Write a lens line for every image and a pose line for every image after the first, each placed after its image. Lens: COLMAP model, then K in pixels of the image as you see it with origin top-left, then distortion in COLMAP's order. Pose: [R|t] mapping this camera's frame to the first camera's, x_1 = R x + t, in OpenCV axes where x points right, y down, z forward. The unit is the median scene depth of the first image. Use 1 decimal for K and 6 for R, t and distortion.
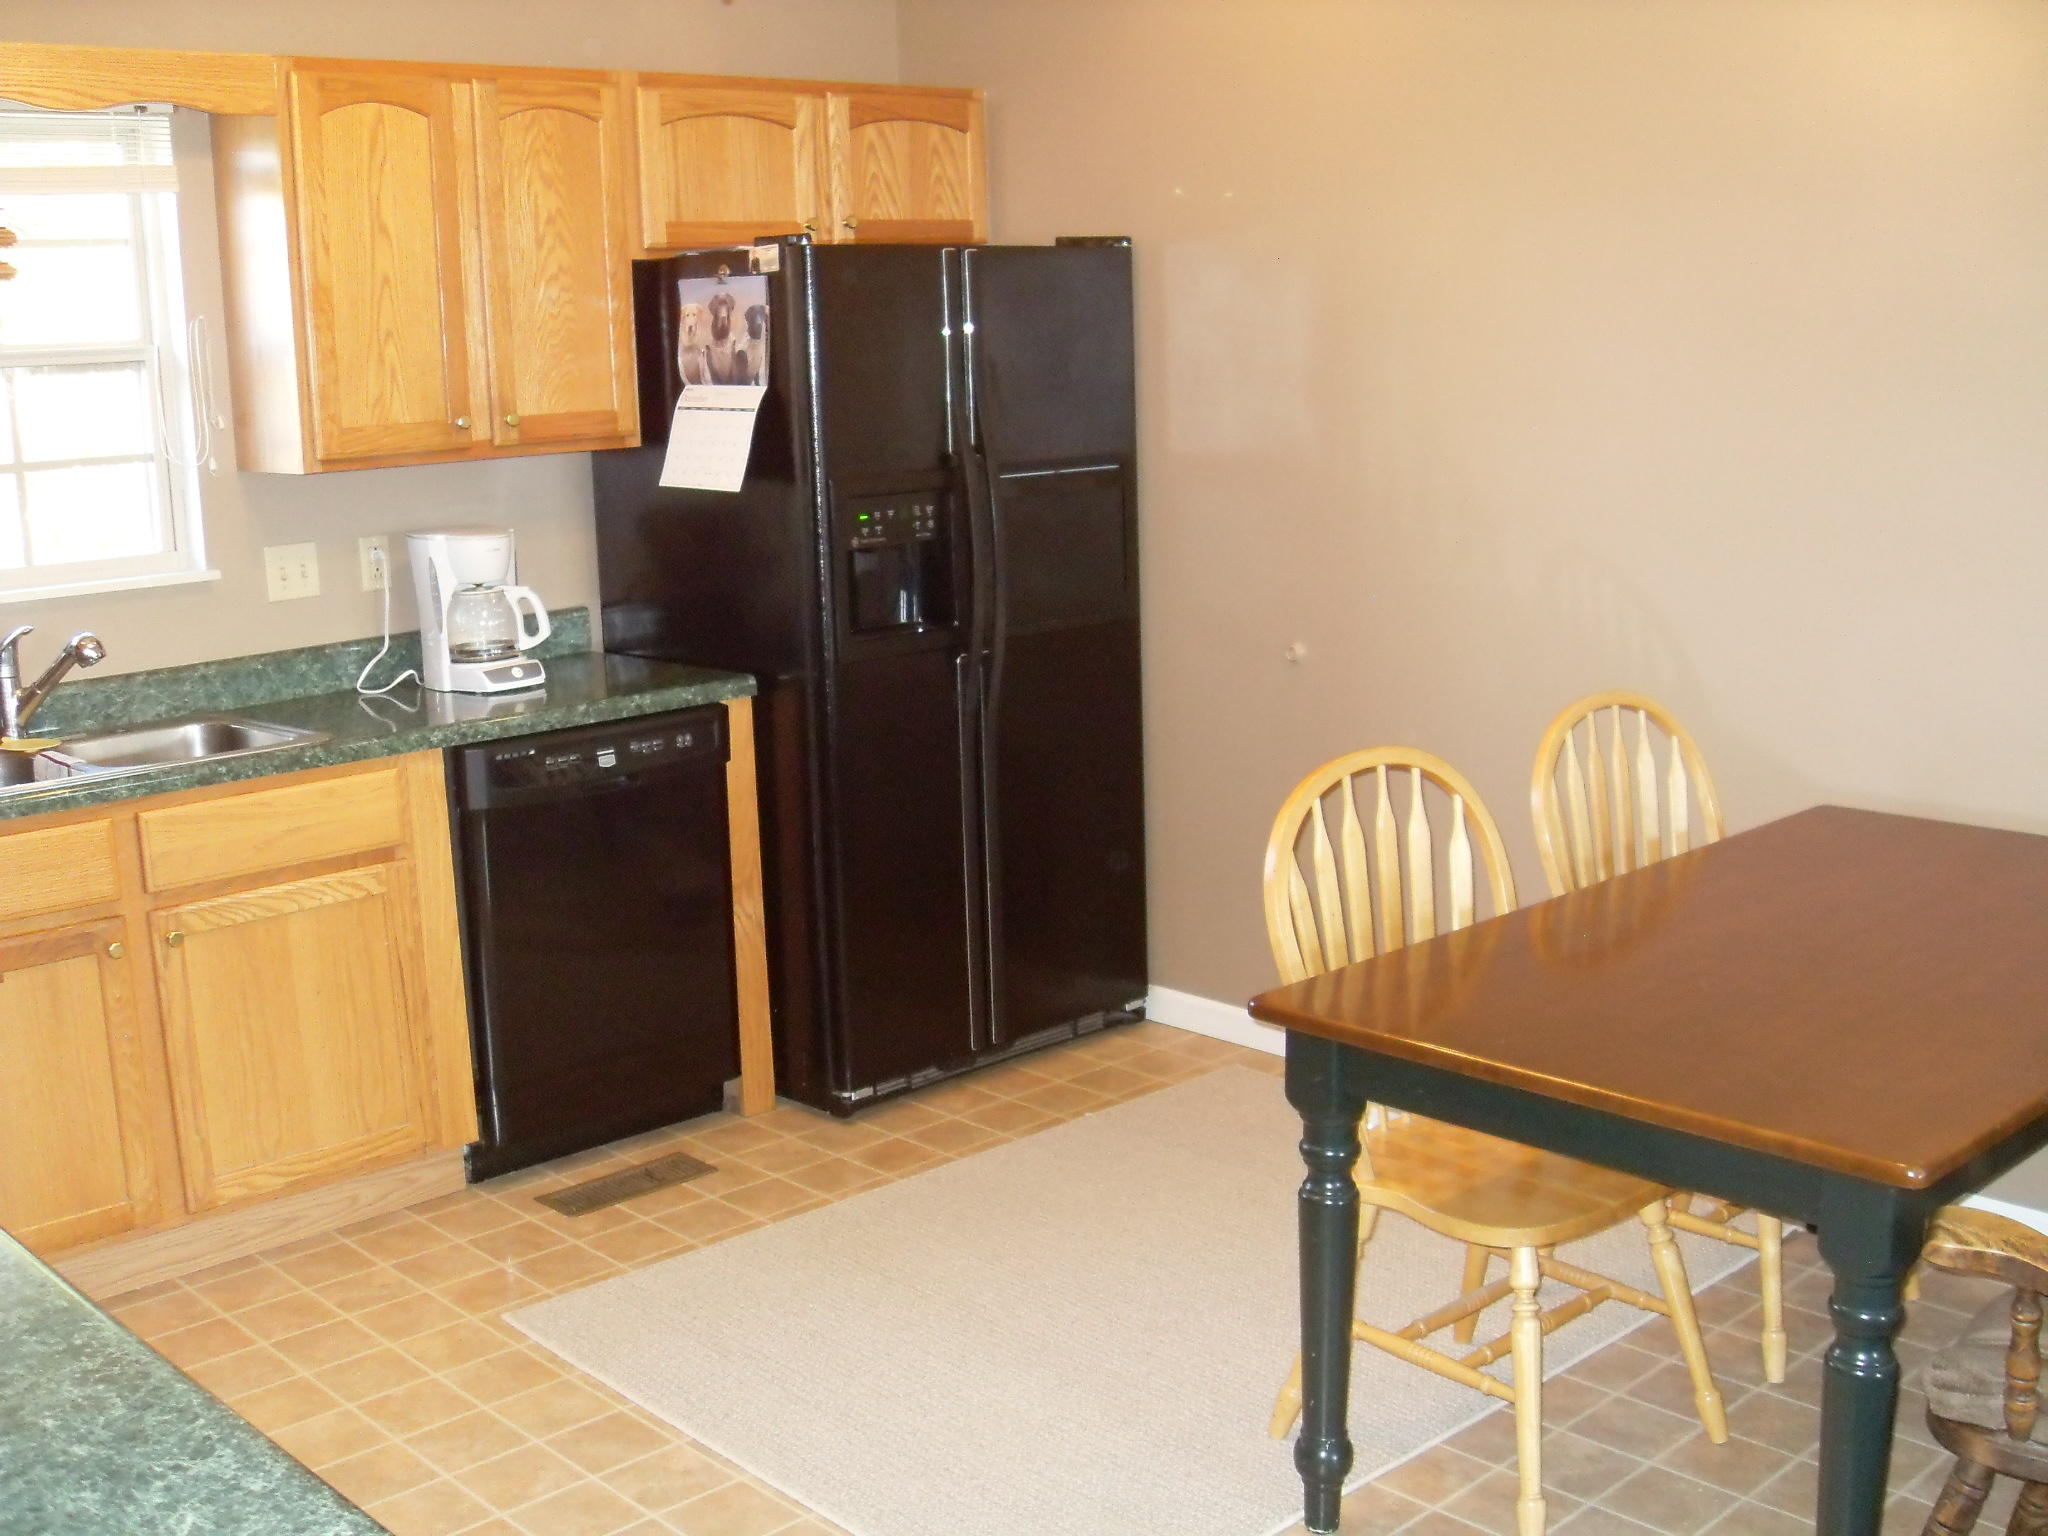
lens RADIAL K [[2248.8, 0, 1023.7], [0, 2248.8, 764.2], [0, 0, 1]] dist [-0.074747, 0.000000]
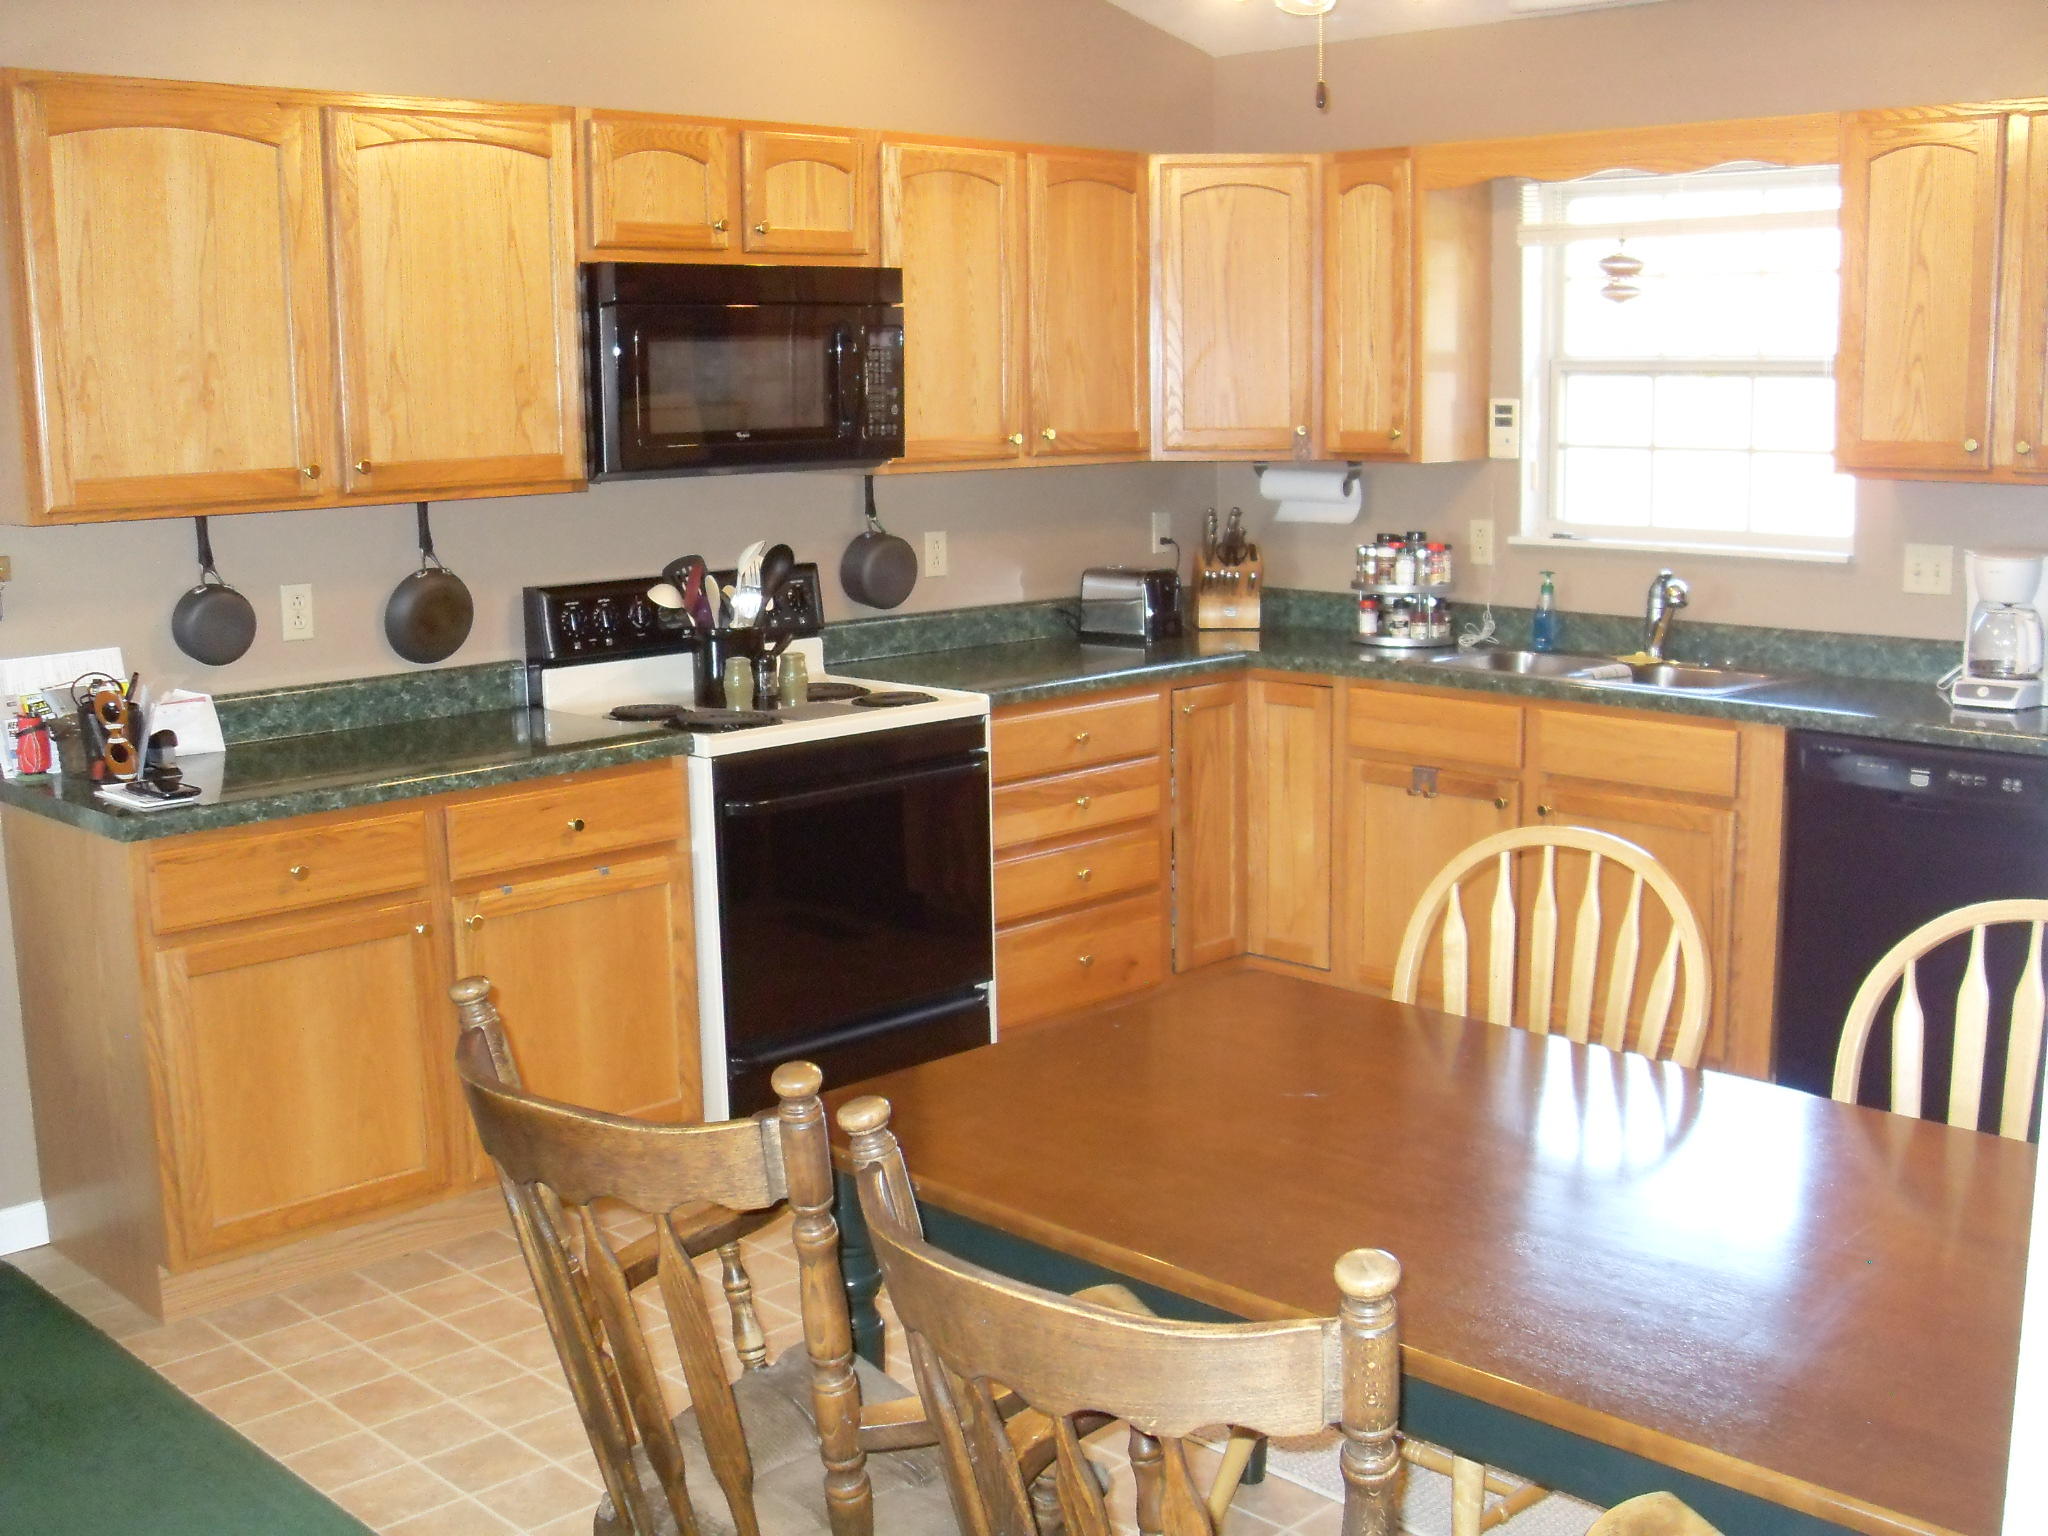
lens RADIAL K [[2248.8, 0, 1023.8], [0, 2248.8, 772.4], [0, 0, 1]] dist [-0.074747, 0.000000]
pose [[0.032257, 0.206639, -0.977885, 0.796164], [-0.187767, 0.962227, 0.197137, -0.128906], [0.981684, 0.177256, 0.069839, 0.528664]]
